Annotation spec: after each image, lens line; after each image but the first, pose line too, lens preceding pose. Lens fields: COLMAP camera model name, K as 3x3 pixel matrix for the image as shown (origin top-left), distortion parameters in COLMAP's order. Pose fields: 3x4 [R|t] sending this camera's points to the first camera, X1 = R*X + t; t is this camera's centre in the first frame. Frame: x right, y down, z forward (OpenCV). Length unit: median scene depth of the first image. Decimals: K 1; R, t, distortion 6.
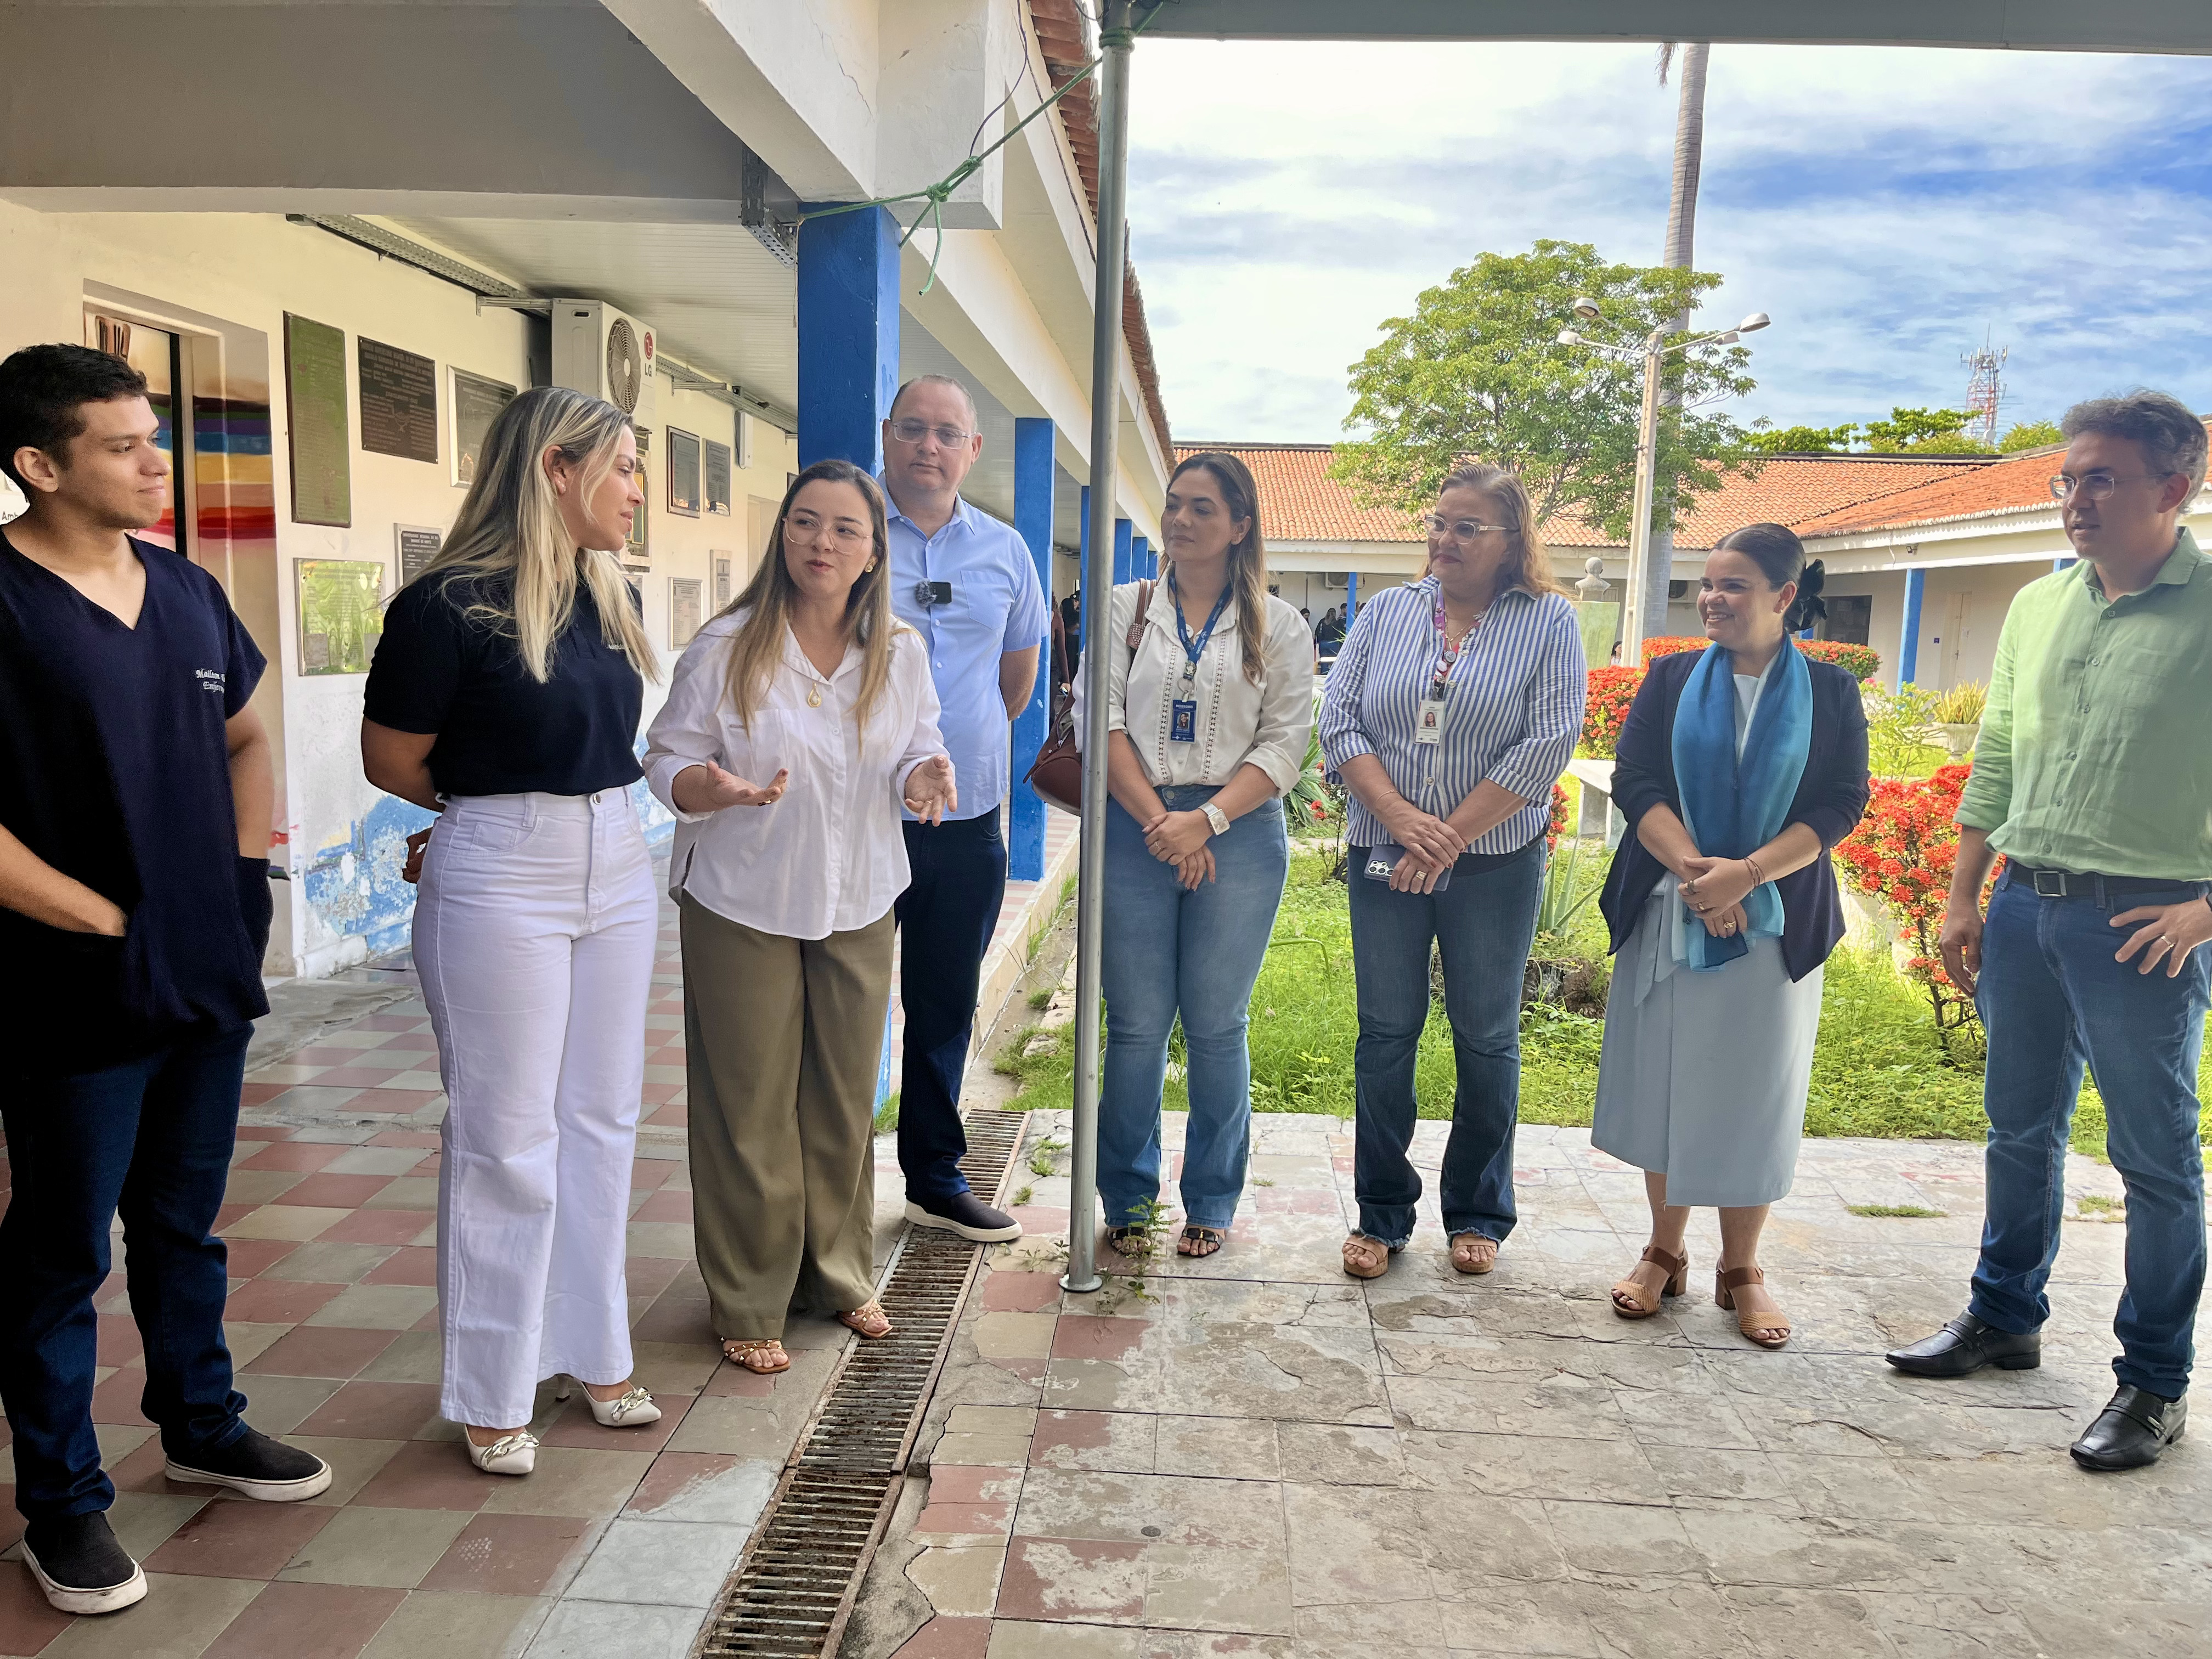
lens RADIAL K [[1676.1, 0, 1110.6], [0, 1676.1, 840.7], [0, 0, 1]] dist [0.019894, 0.001487]
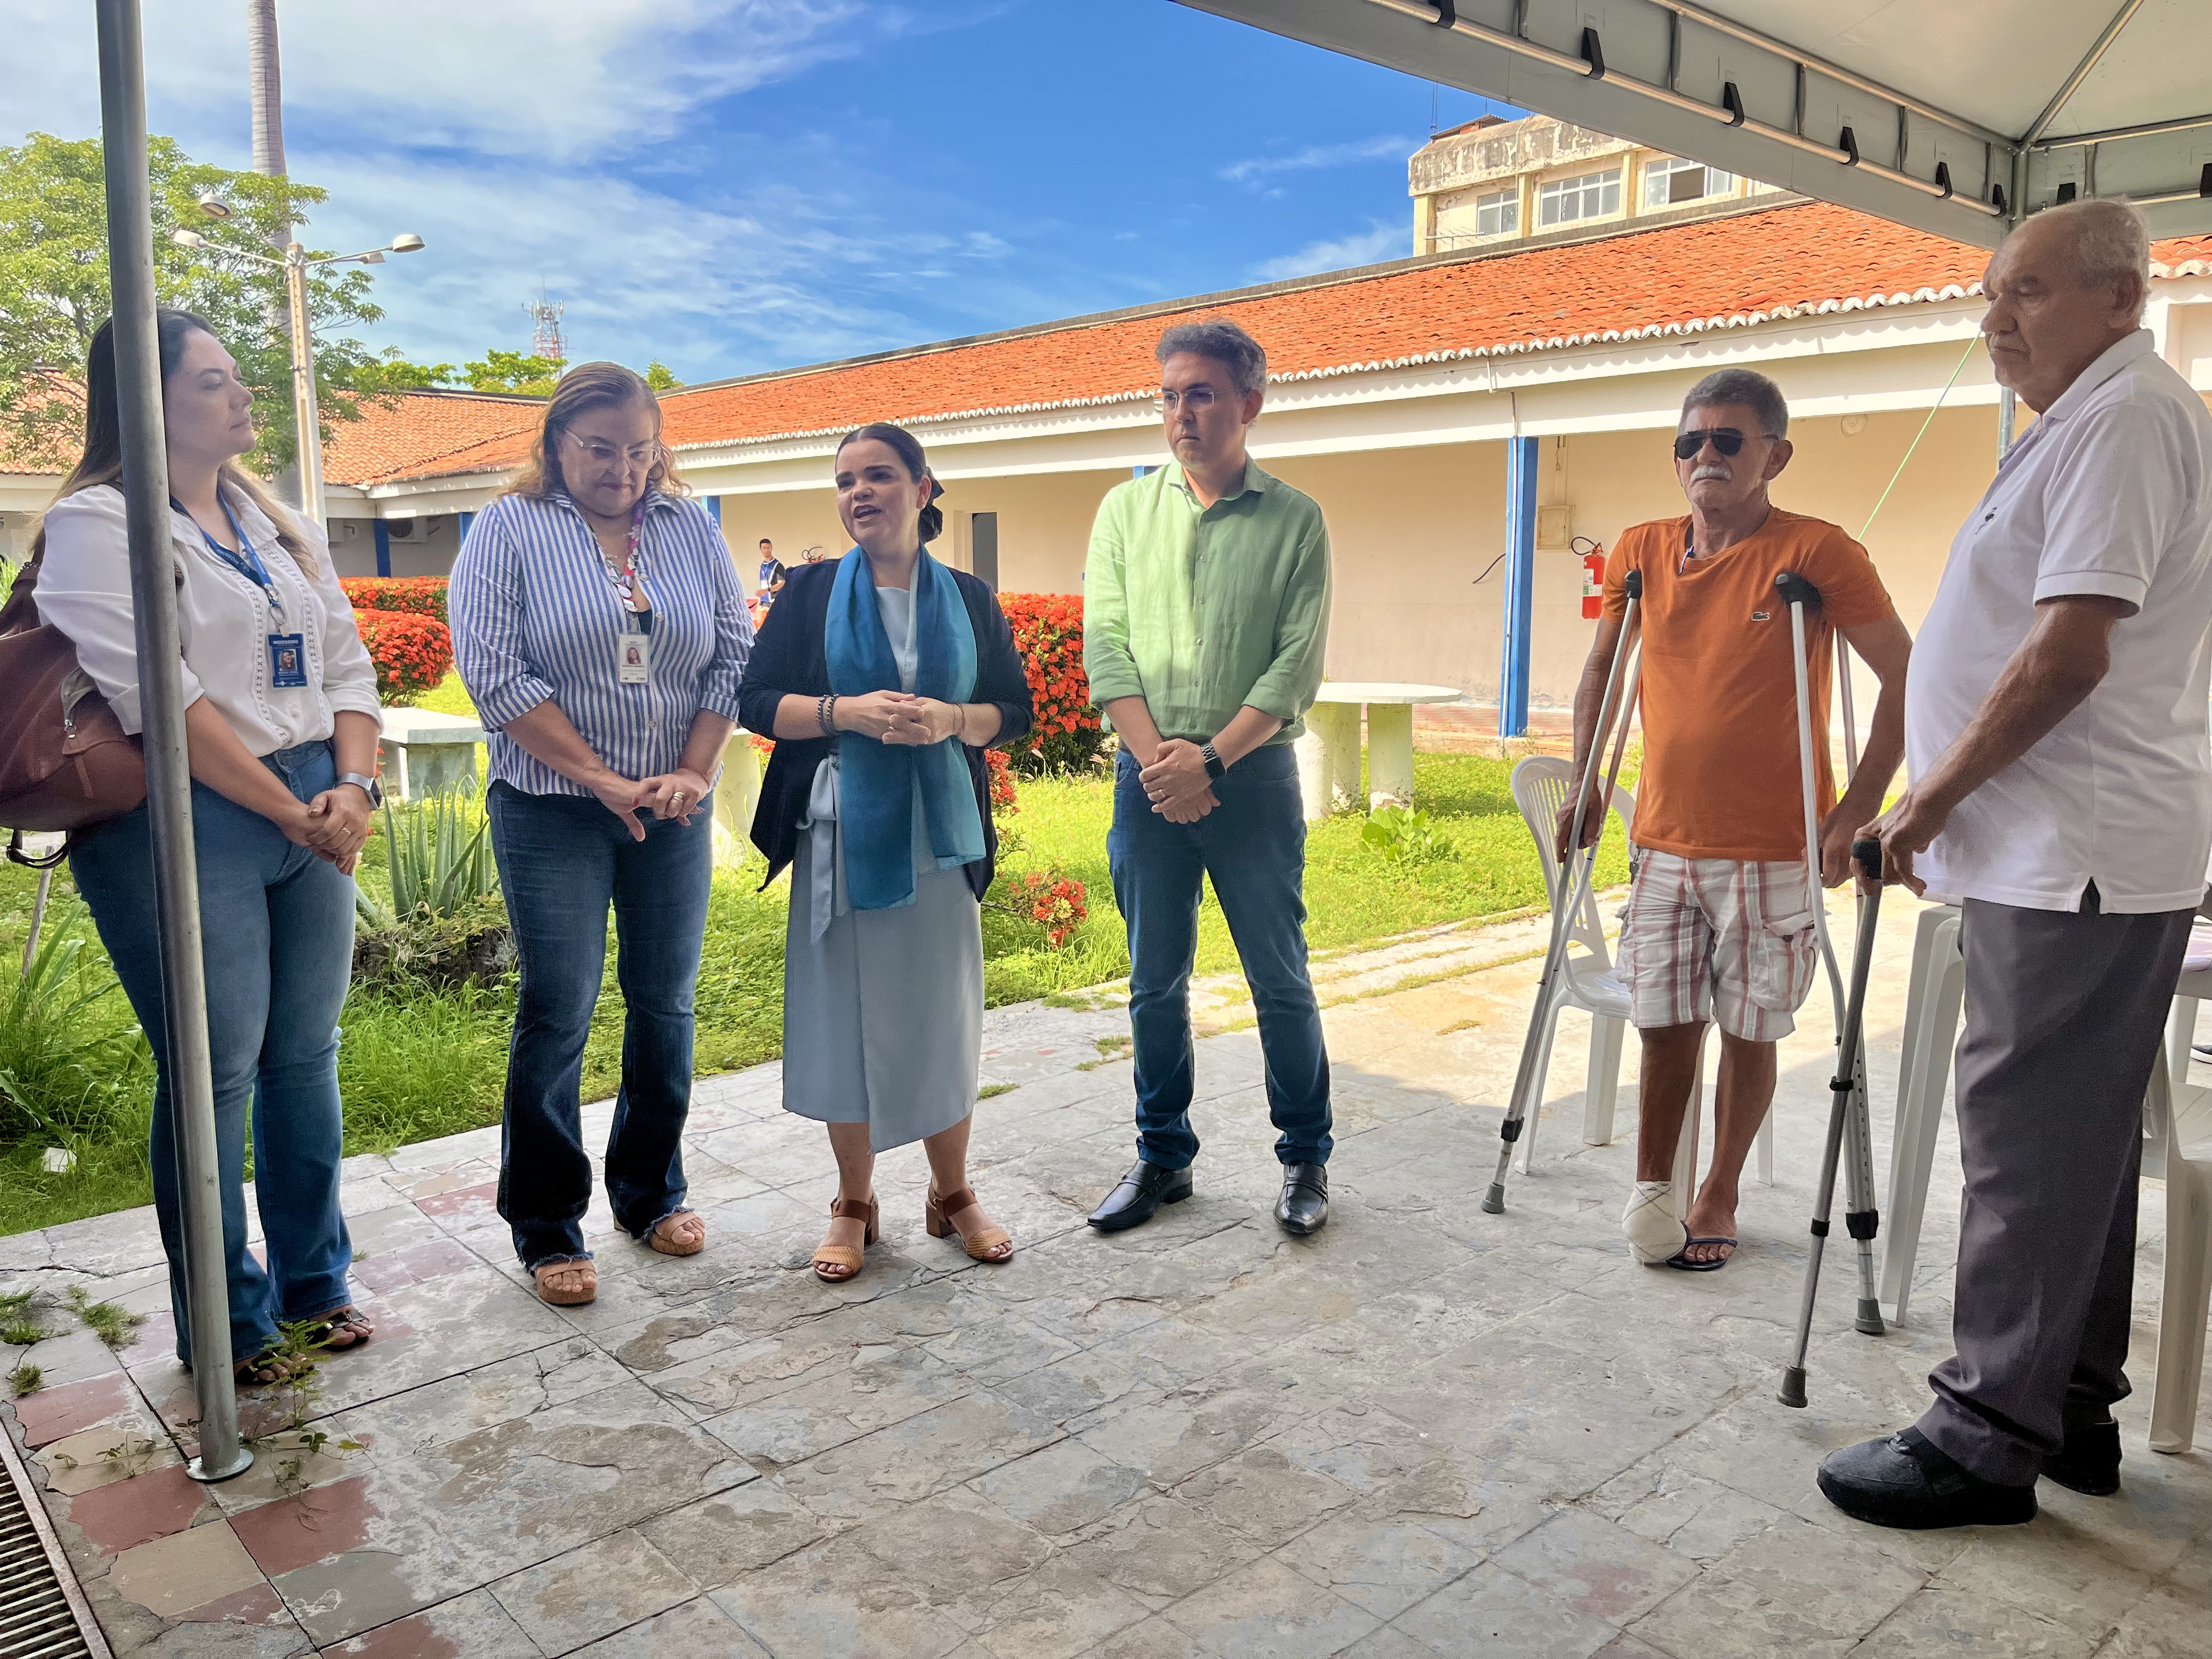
lens RADIAL K [[1678.4, 0, 1116.7], [0, 1678.4, 840.4], [0, 0, 1]] dist [0.050531, -0.078352]
pose [[0.710911, -0.136768, 0.689855, -0.128192], [0.114048, 0.990344, 0.078812, -0.007597], [-0.693973, 0.022648, 0.719645, 0.132183]]
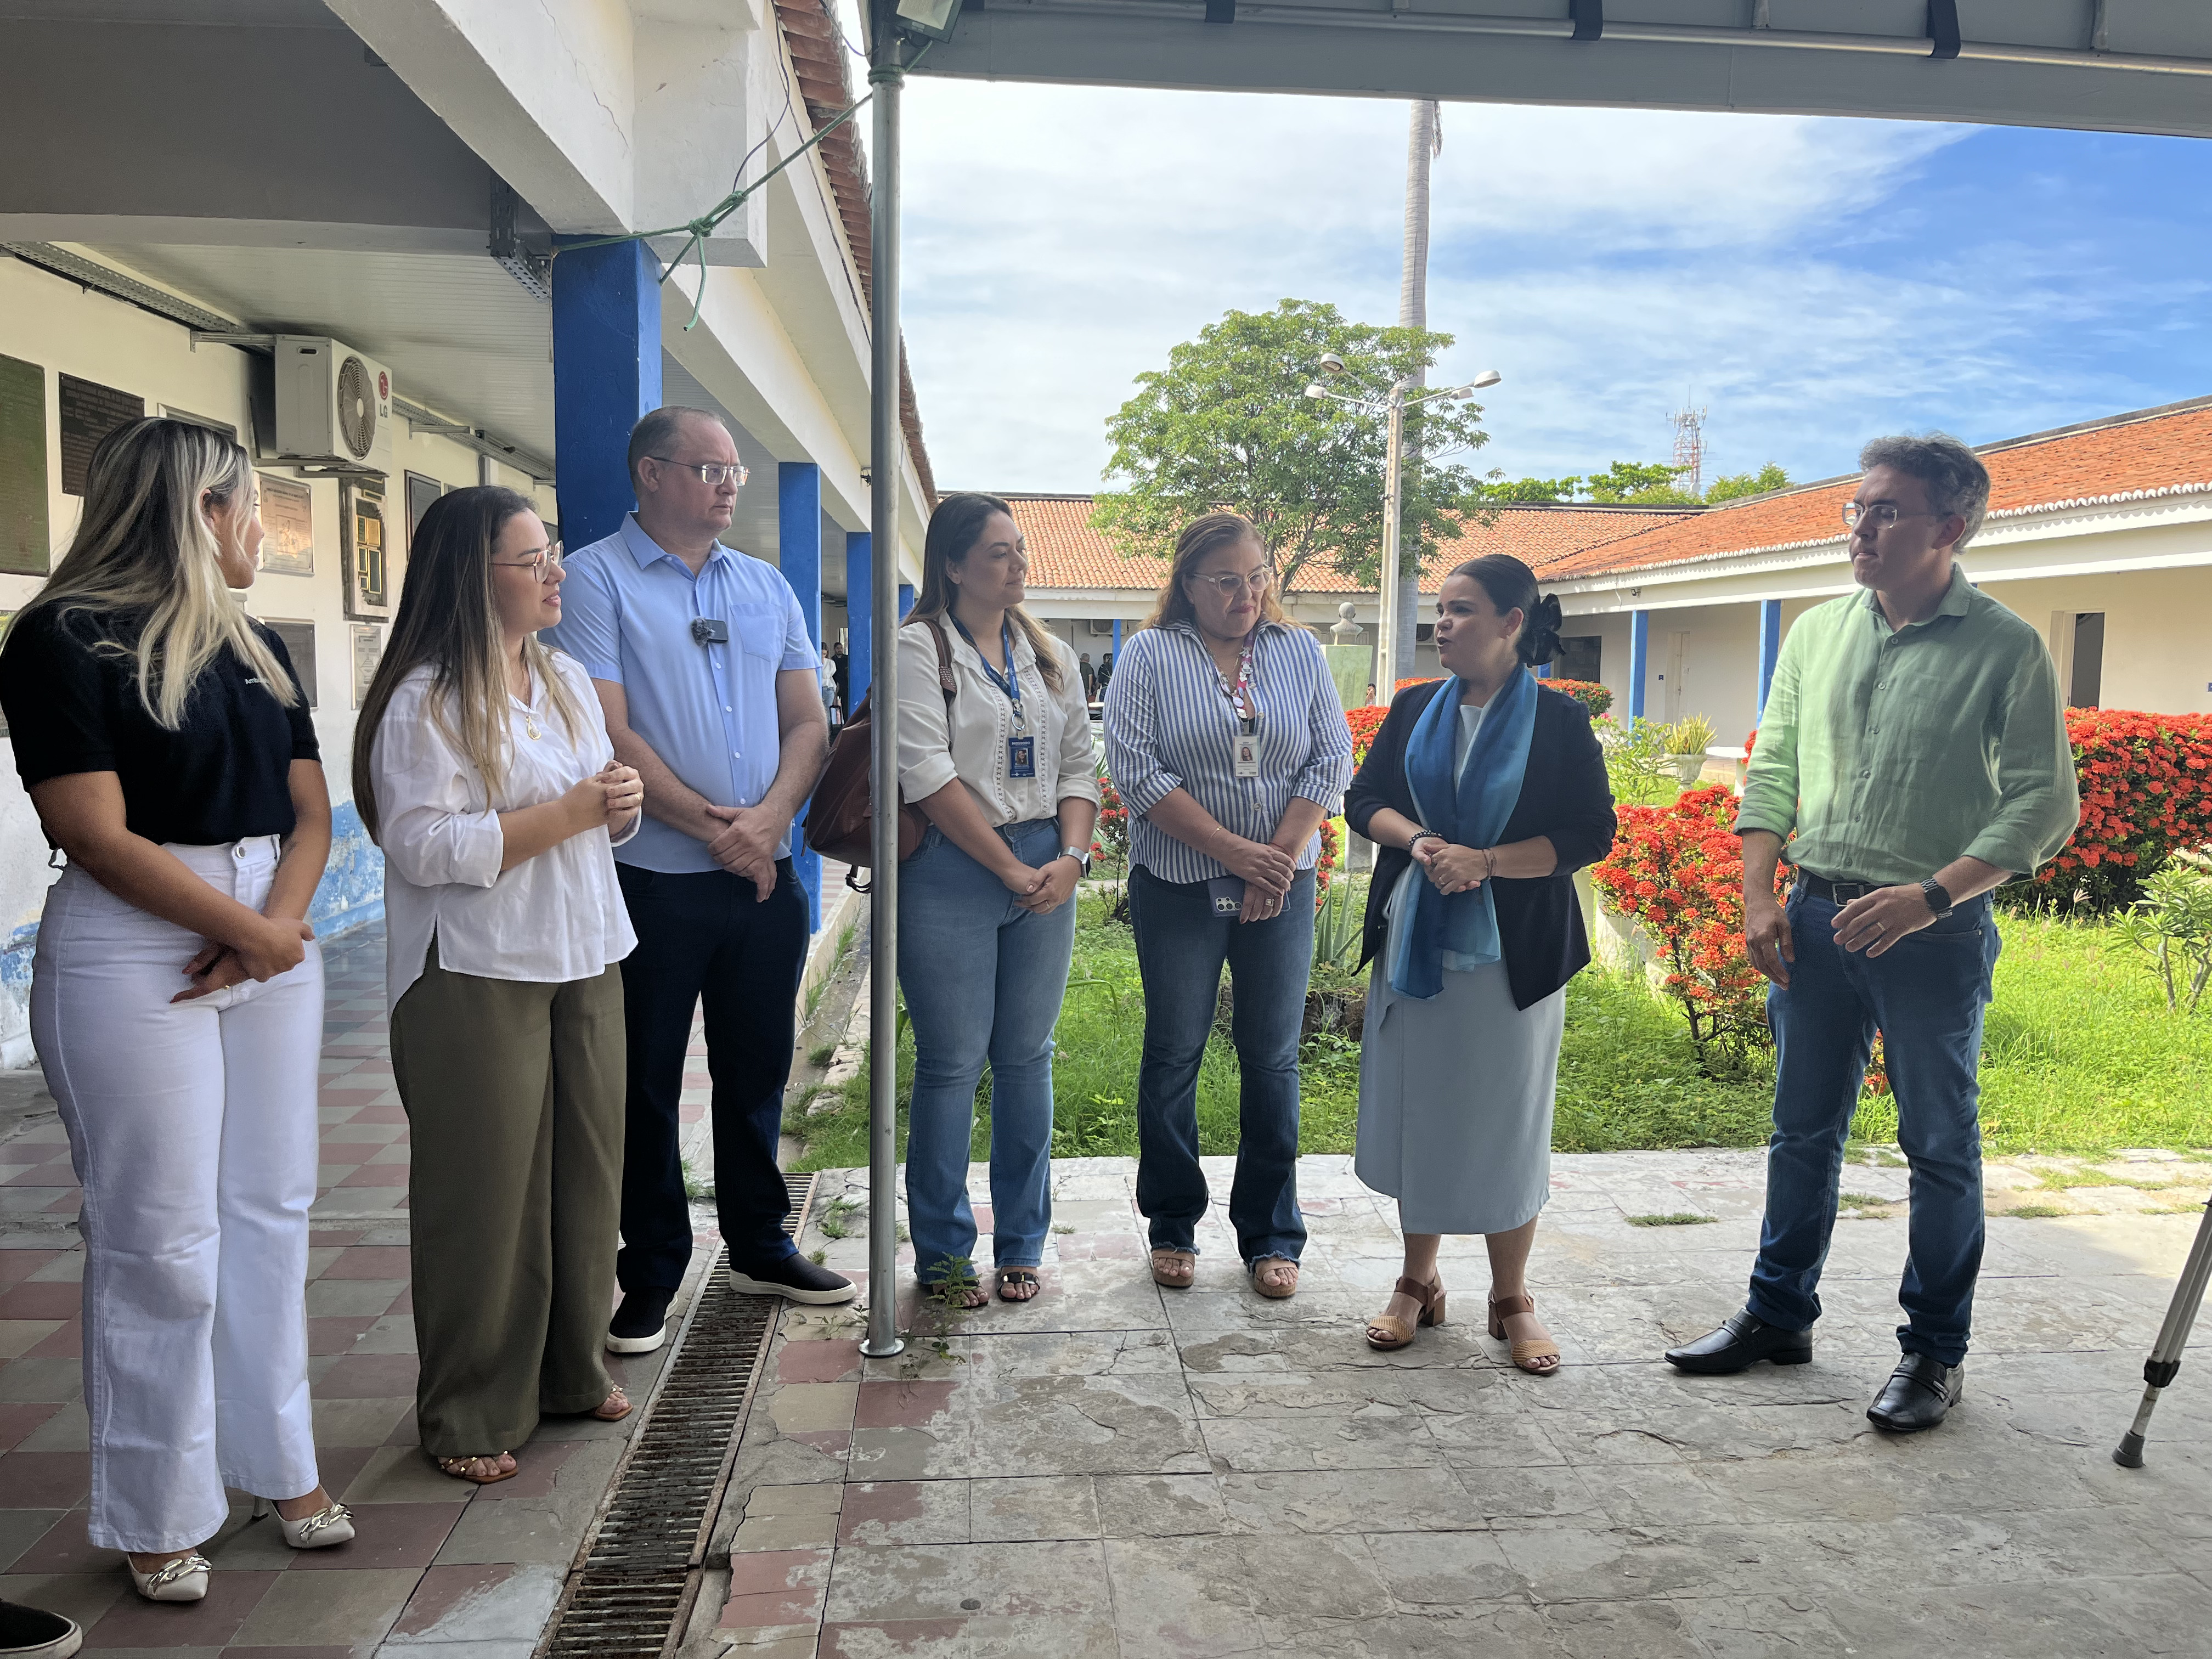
lens RADIAL K [[1675.0, 0, 1119.5], [0, 1675.0, 820.0], [0, 0, 1]] dist [0.047265, -0.064474]
pose [[0.989498, -0.027293, 0.141945, -0.007281], [0.033048, 0.998718, -0.038351, 0.002262], [-0.140716, 0.042639, 0.989131, 0.009365]]
